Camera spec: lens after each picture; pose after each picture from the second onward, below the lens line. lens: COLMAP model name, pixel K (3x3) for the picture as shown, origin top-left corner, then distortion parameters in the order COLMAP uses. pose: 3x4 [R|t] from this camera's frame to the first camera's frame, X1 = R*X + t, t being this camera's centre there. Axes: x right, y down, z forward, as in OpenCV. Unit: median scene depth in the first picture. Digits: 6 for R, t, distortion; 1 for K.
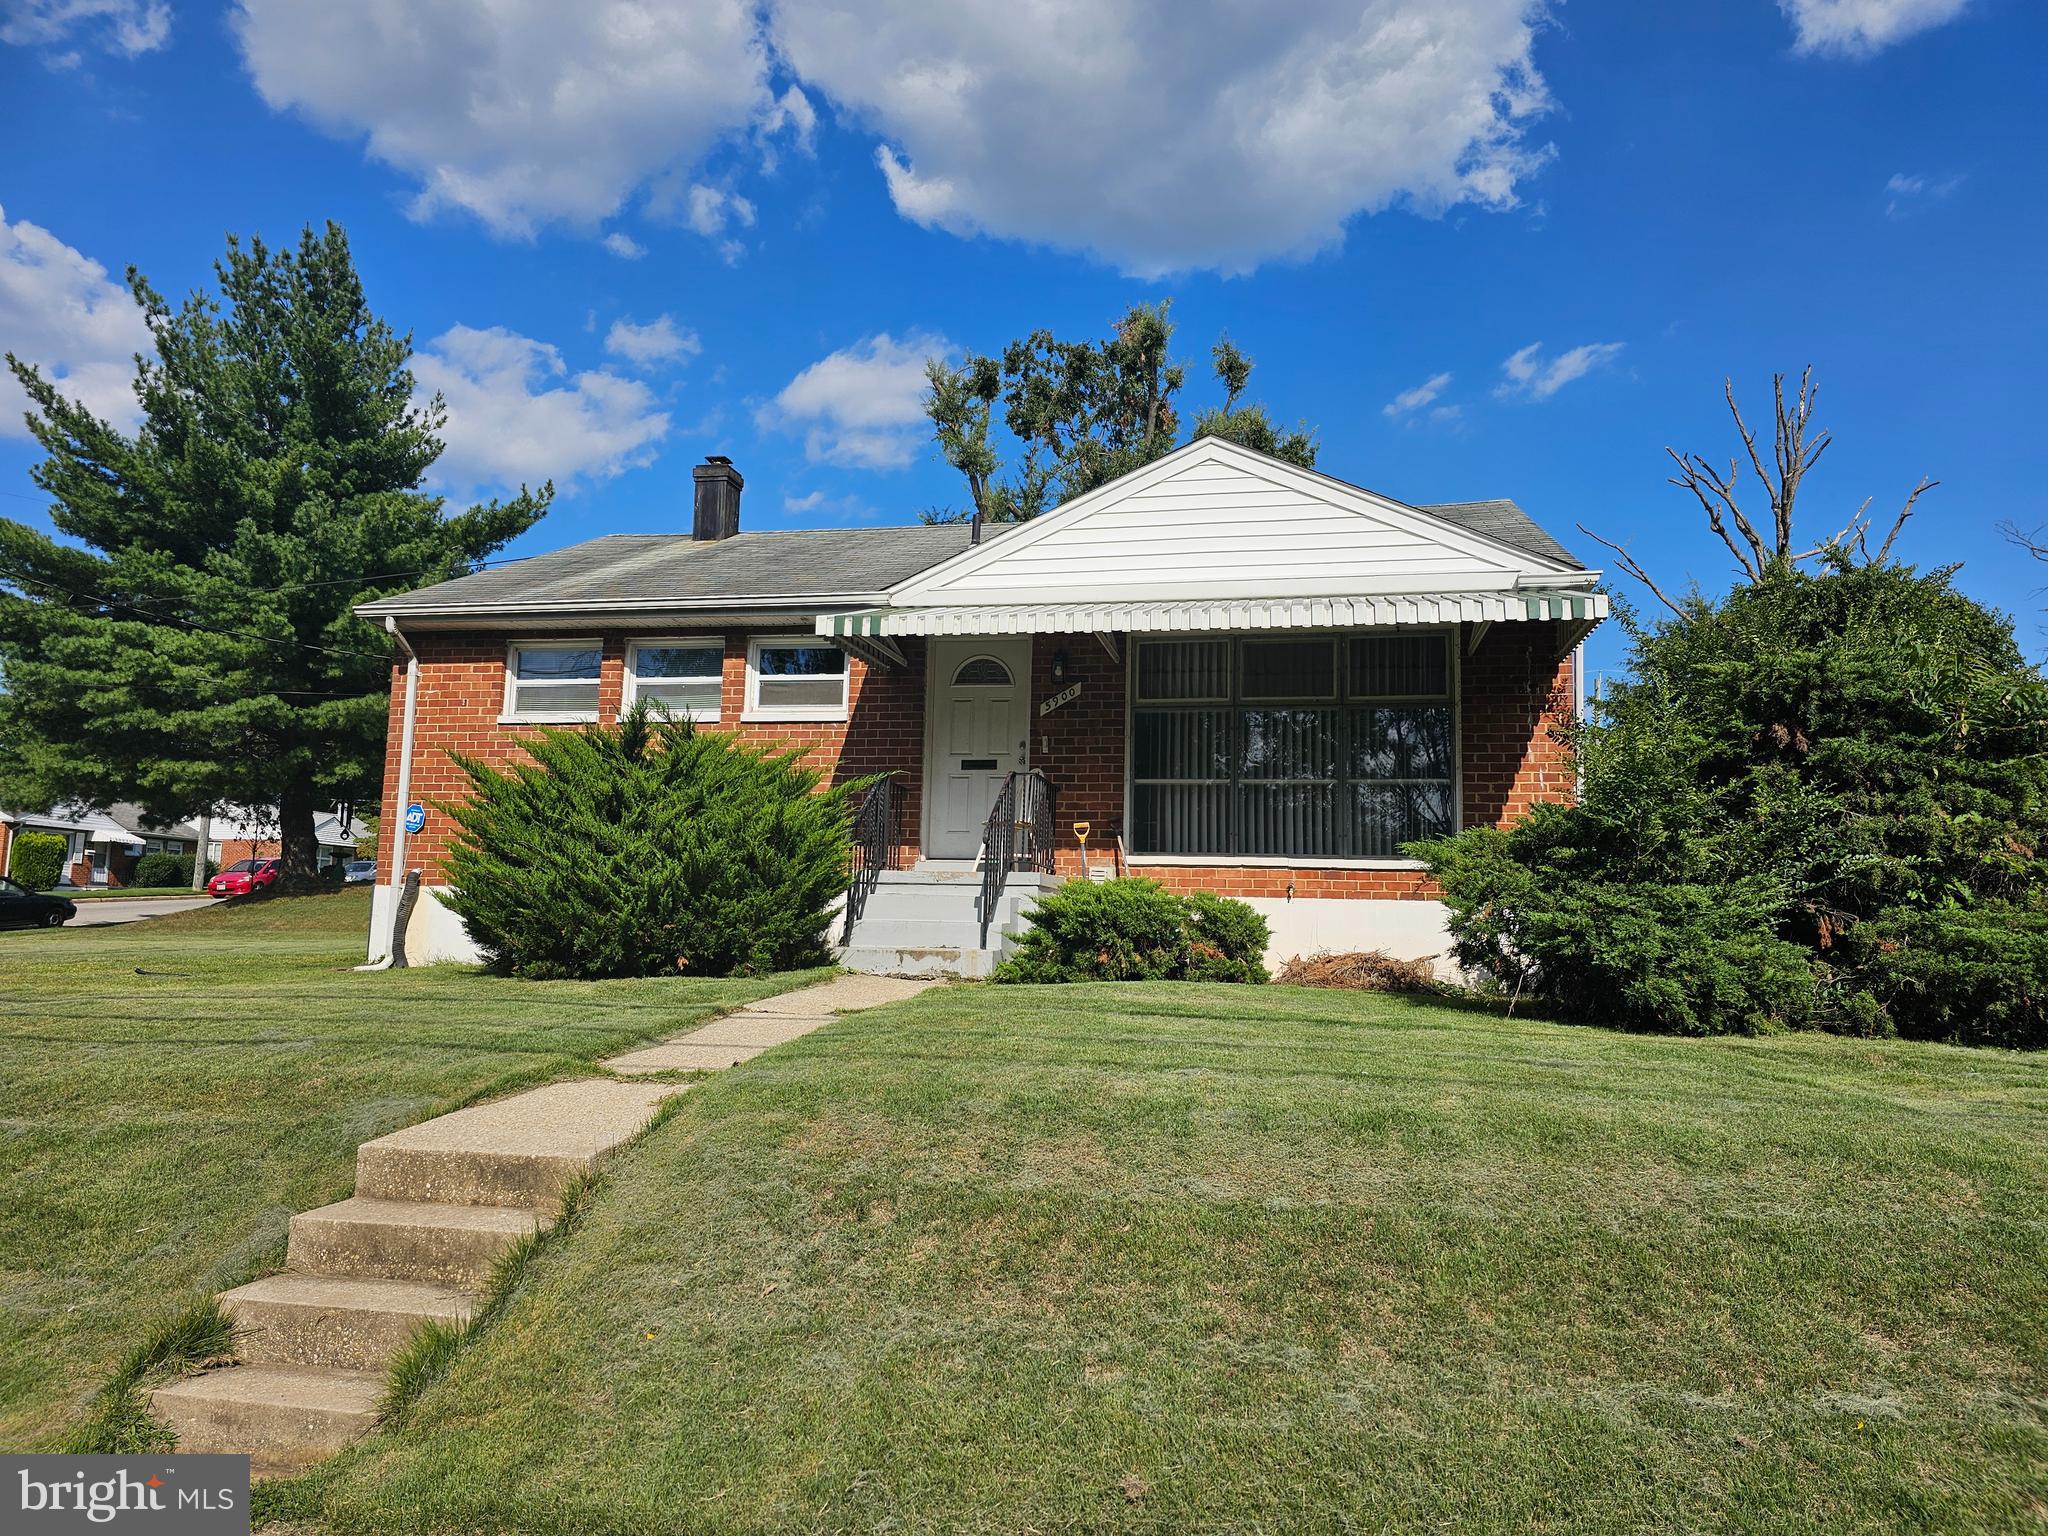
lens RADIAL K [[1352.5, 0, 1036.8], [0, 1352.5, 782.2], [0, 0, 1]] dist [0.069319, -0.054076]
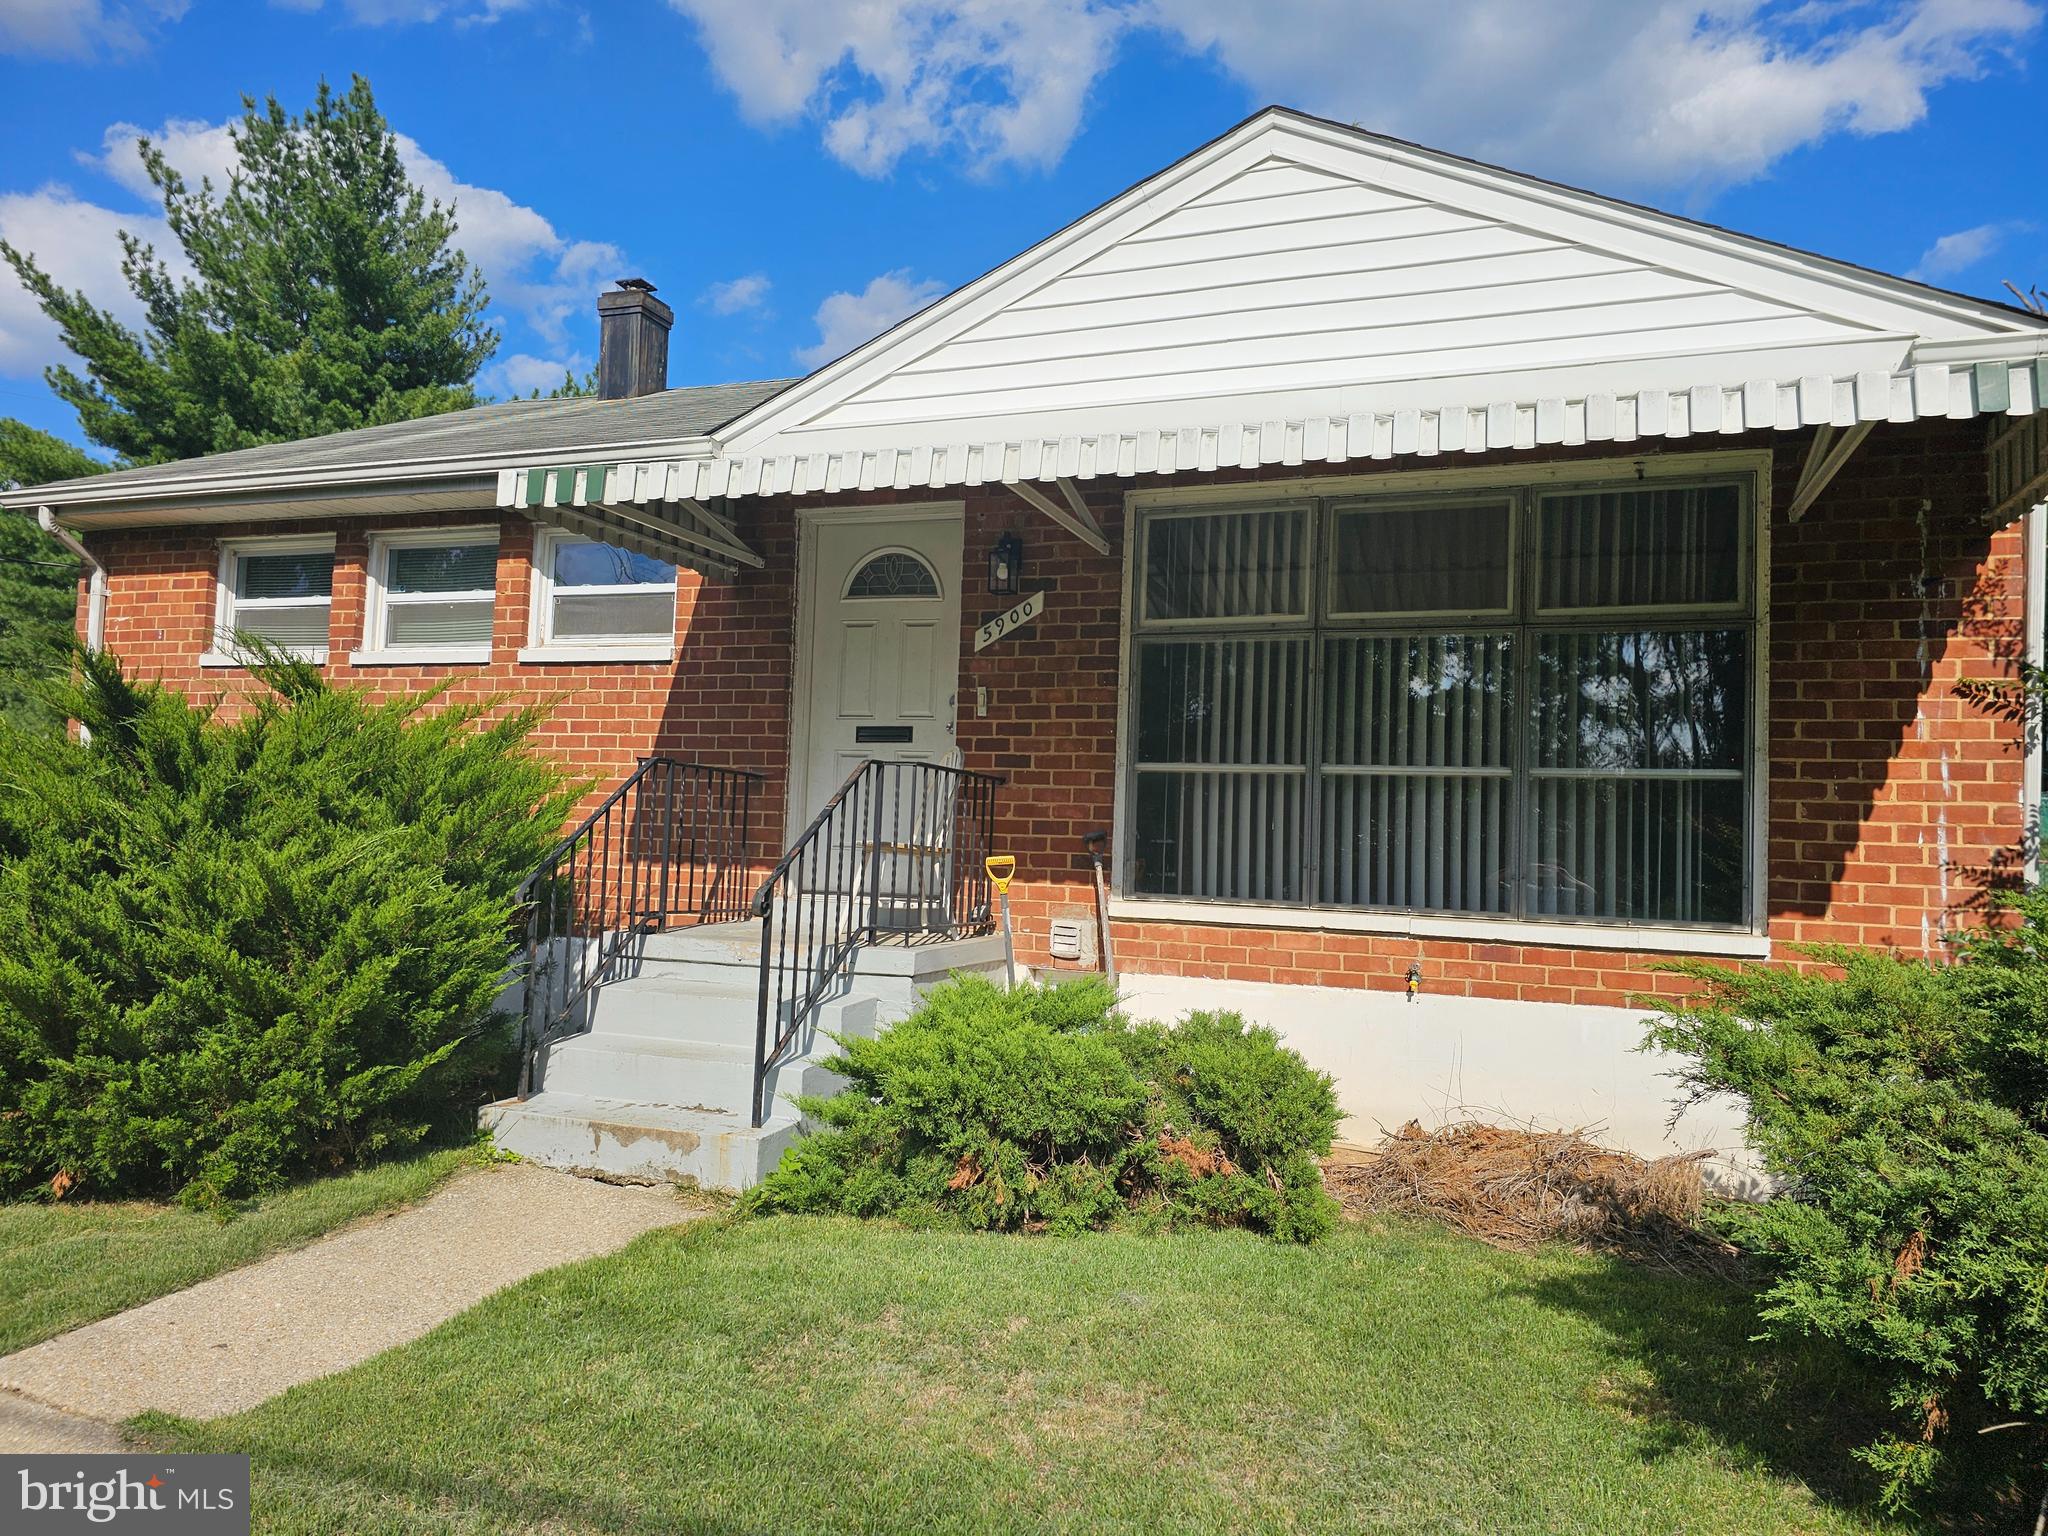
lens RADIAL K [[1352.5, 0, 1042.7], [0, 1352.5, 775.5], [0, 0, 1]] dist [0.069319, -0.054076]
pose [[0.989206, 0.004791, -0.146456, 0.112419], [0.003411, 0.998442, 0.055702, -0.027441], [0.146495, -0.055600, 0.987648, 0.423660]]
